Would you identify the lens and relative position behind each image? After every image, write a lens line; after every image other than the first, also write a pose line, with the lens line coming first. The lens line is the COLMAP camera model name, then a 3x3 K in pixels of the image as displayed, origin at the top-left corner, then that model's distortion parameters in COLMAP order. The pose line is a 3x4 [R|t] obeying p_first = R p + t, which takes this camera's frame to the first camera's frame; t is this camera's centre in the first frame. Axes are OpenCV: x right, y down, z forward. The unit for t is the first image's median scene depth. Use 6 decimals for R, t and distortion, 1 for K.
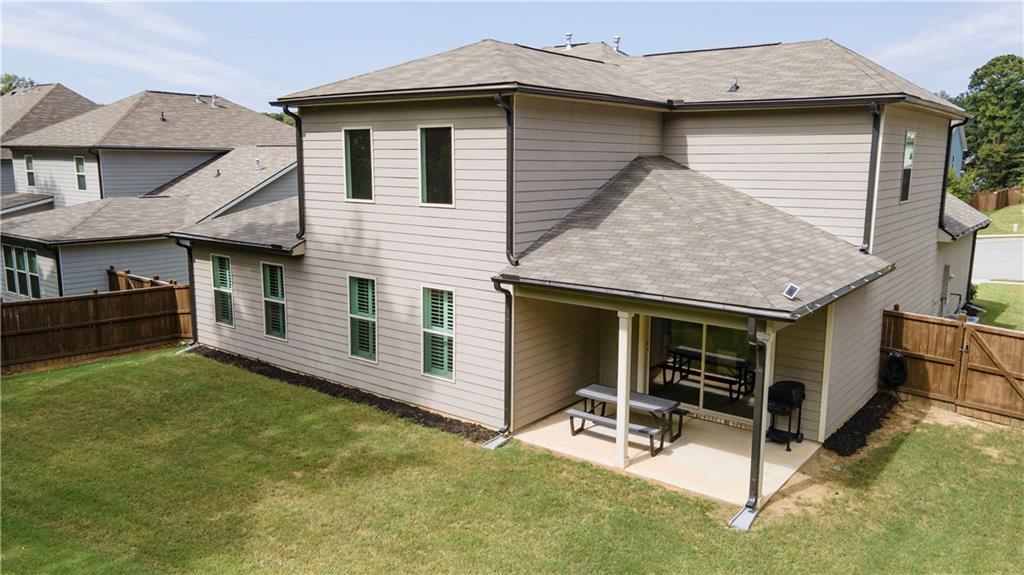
lens RADIAL K [[743.4, 0, 512.0], [0, 743.4, 287.5], [0, 0, 1]] dist [-0.008421, 0.066102]
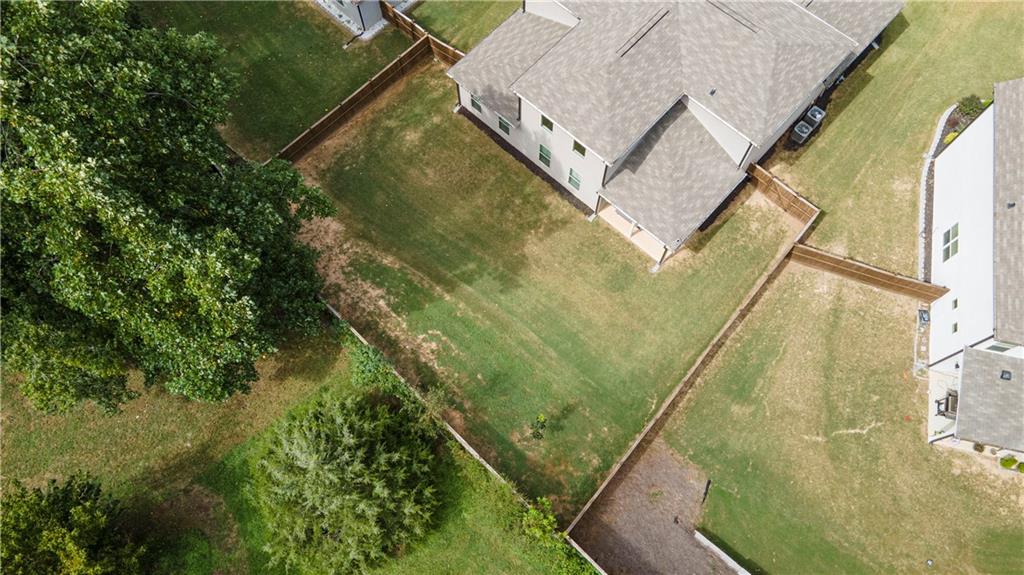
lens RADIAL K [[743.4, 0, 512.0], [0, 743.4, 287.5], [0, 0, 1]] dist [-0.008421, 0.066102]
pose [[0.996047, 0.076825, -0.044580, -0.201572], [-0.001644, 0.517764, 0.855522, -2.366974], [0.088807, -0.852067, 0.515844, -0.913793]]
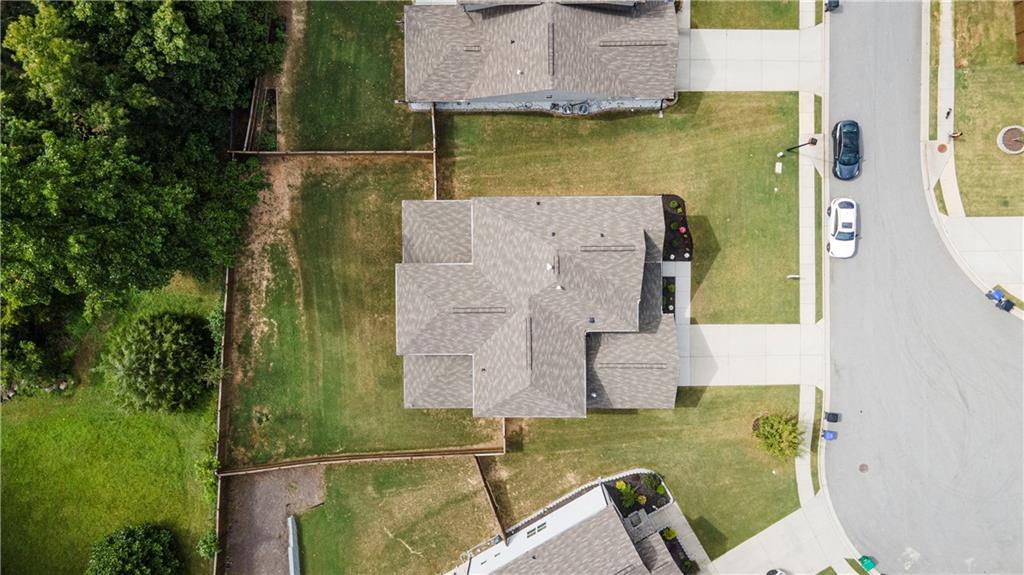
lens RADIAL K [[743.4, 0, 512.0], [0, 743.4, 287.5], [0, 0, 1]] dist [-0.008421, 0.066102]
pose [[0.614577, 0.788608, 0.019789, 0.023835], [-0.126404, 0.073686, 0.989238, -4.538529], [0.778664, -0.610465, 0.144969, 1.043494]]
